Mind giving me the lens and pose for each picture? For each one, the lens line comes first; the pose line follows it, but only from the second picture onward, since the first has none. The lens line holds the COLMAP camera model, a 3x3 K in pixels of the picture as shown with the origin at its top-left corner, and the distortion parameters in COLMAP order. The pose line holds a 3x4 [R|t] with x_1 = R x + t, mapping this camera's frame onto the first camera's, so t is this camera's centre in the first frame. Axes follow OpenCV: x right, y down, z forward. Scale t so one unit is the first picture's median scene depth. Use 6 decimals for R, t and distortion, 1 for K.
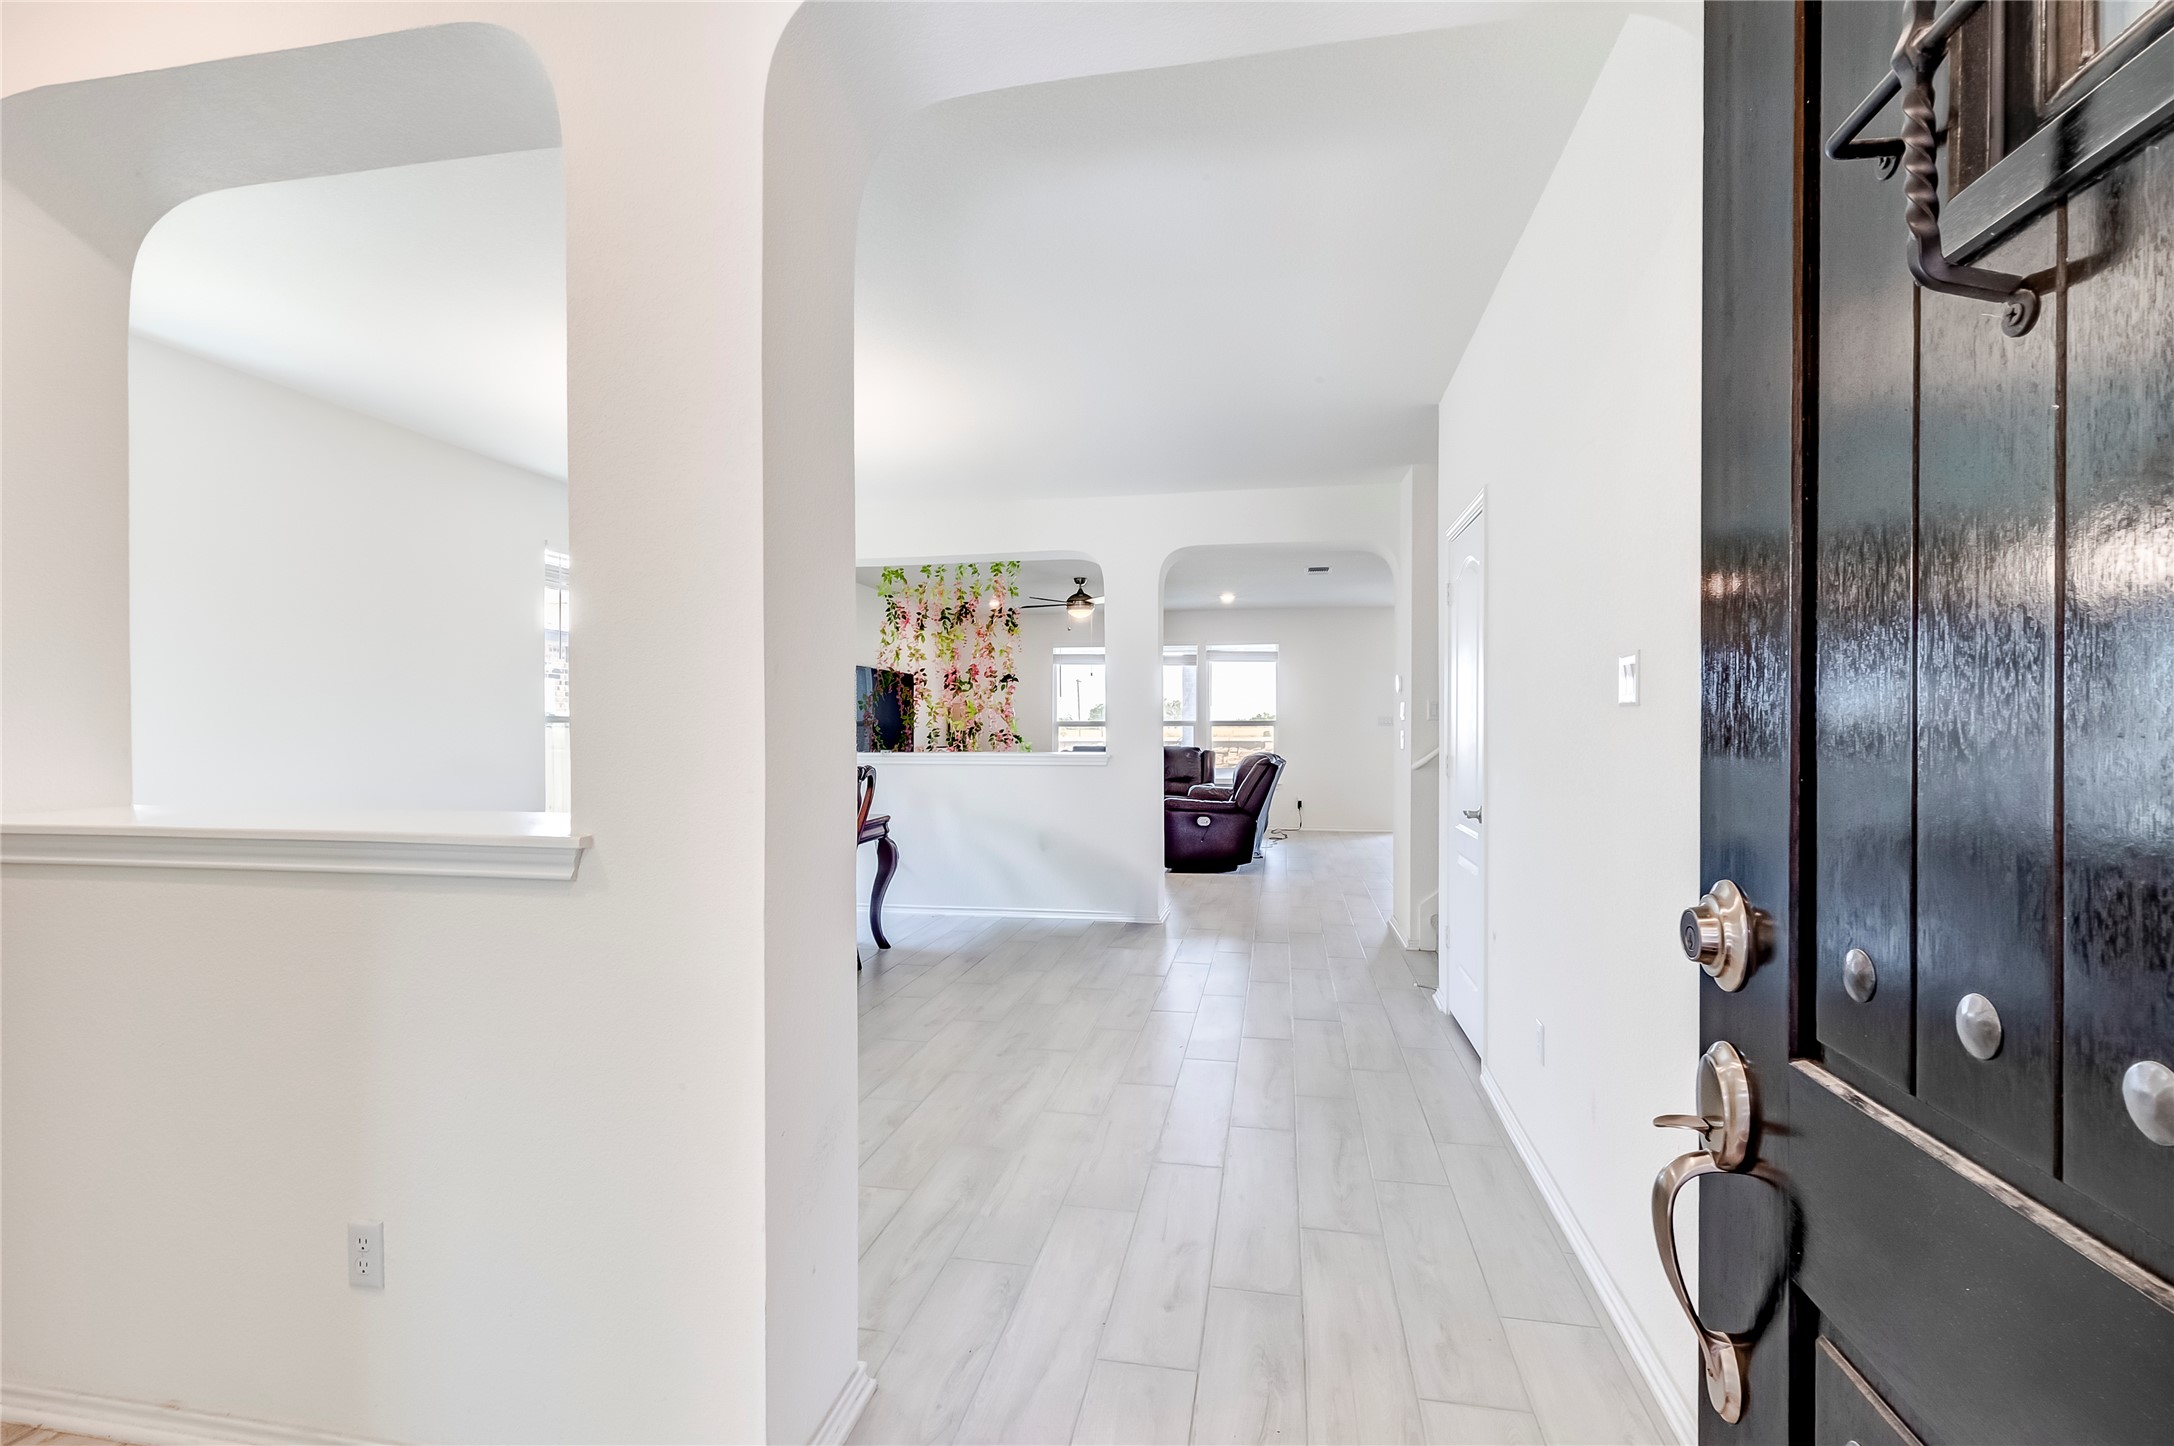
lens RADIAL K [[973.9, 0, 1085.5], [0, 973.9, 727.6], [0, 0, 1]] dist [0.001991, -0.000009]
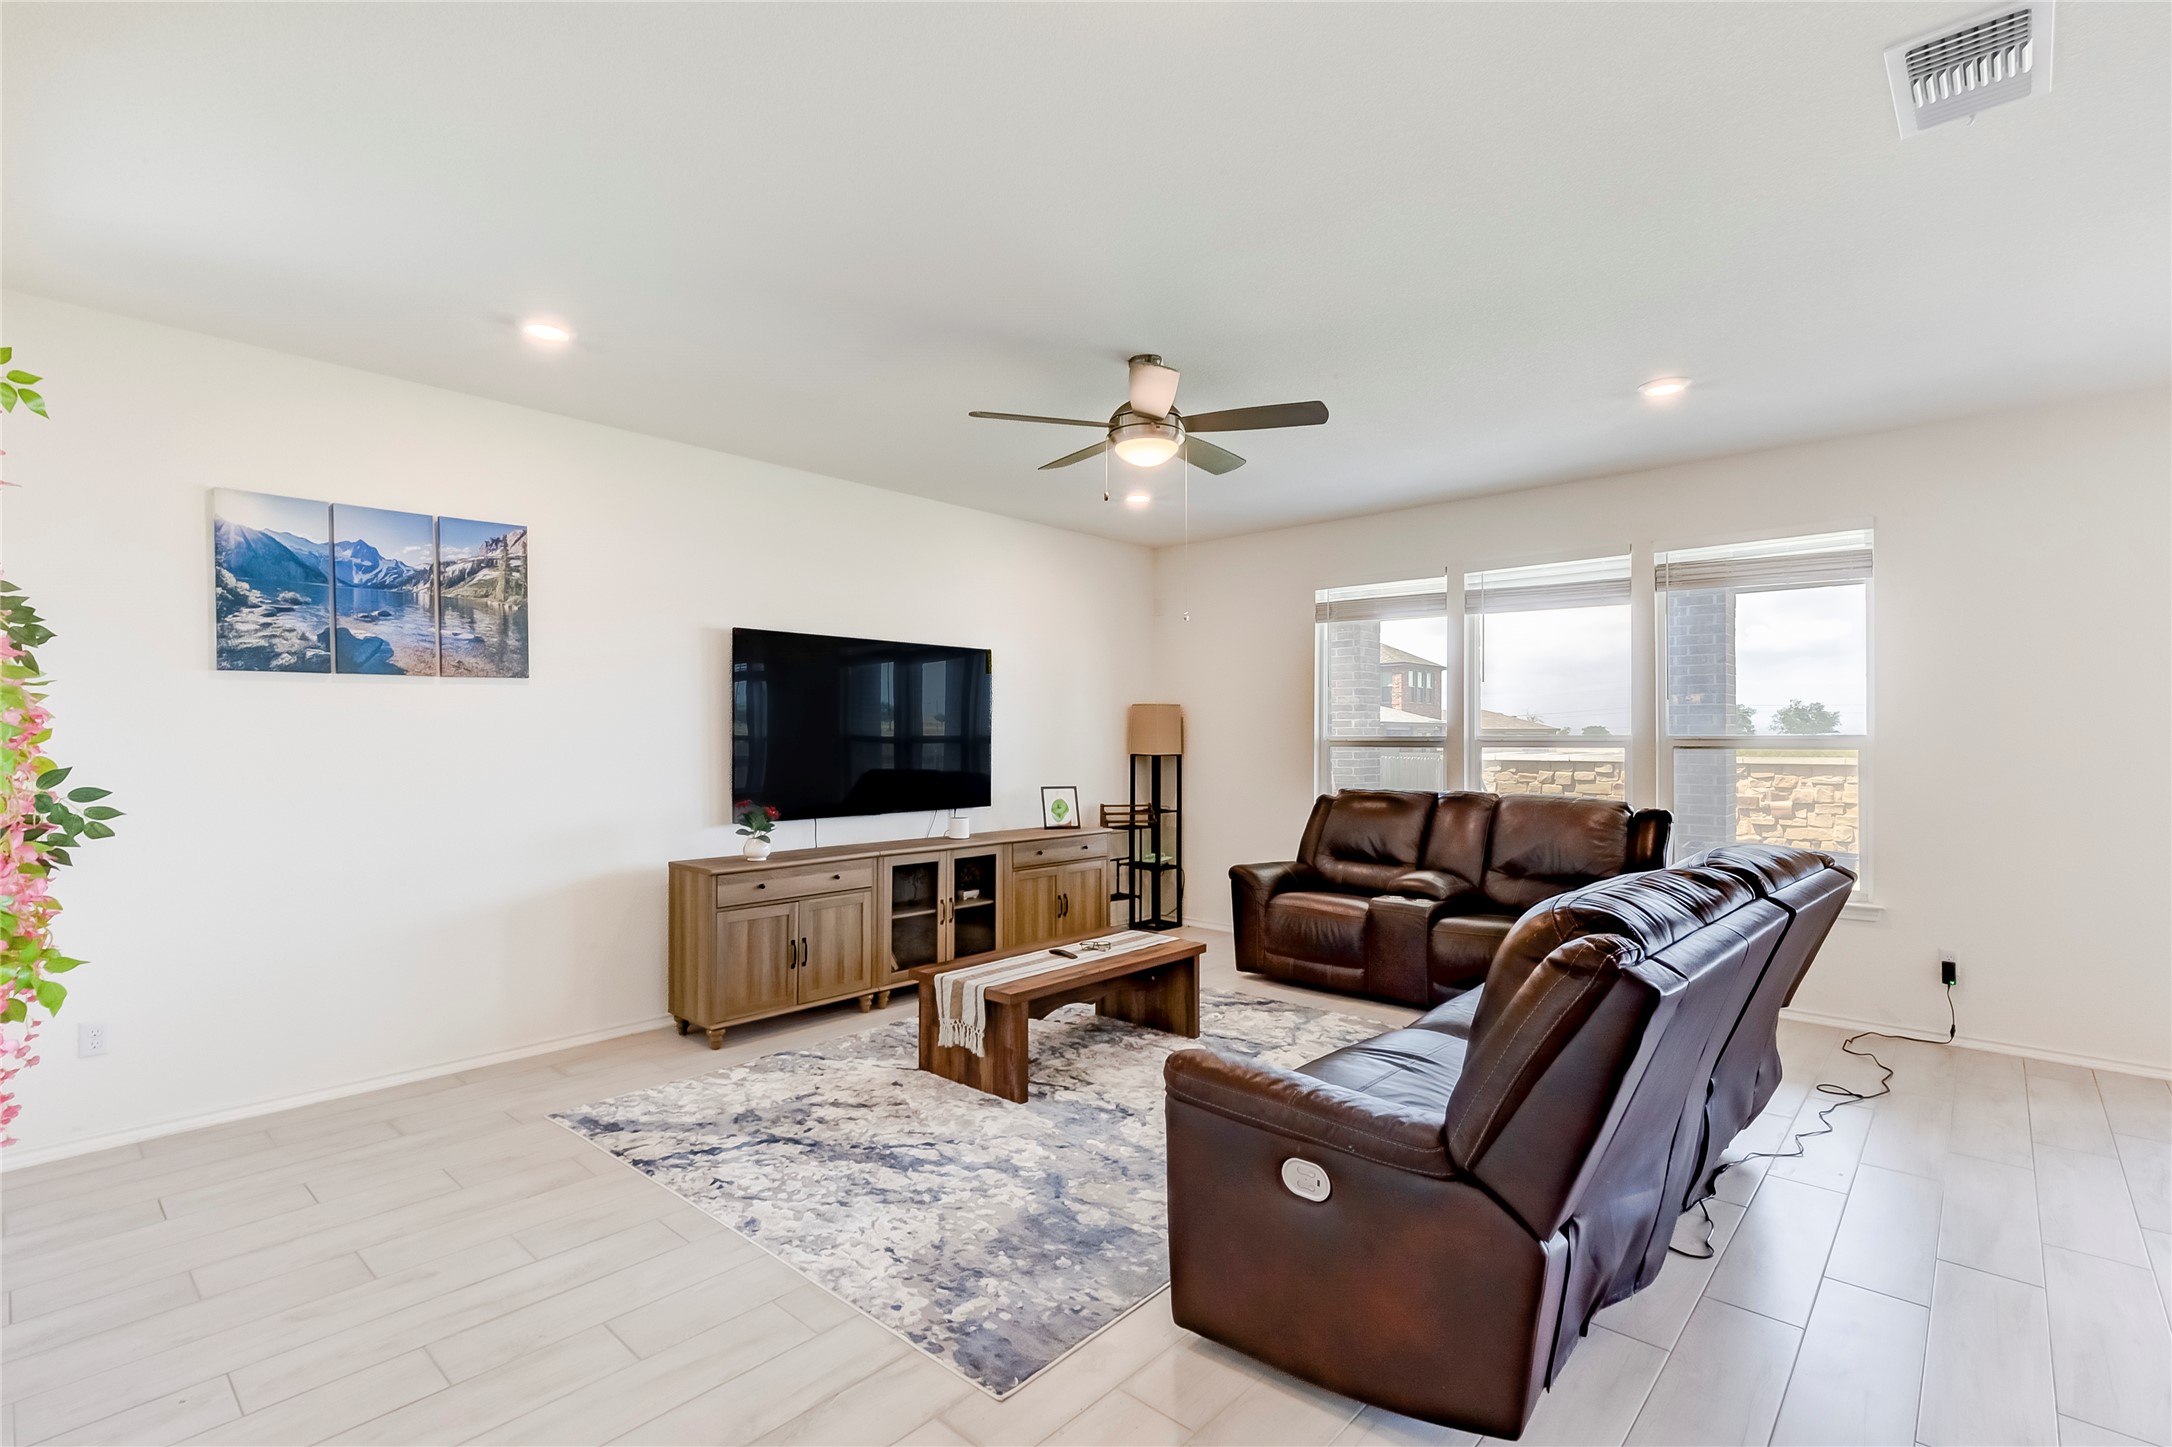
lens RADIAL K [[1000.6, 0, 1122.8], [0, 1000.6, 722.7], [0, 0, 1]] dist [0.001701, 0.000026]
pose [[0.863909, -0.000833, -0.503647, 0.143765], [-0.008894, 0.999817, -0.016910, -0.003921], [0.503569, 0.019088, 0.863744, 0.529007]]
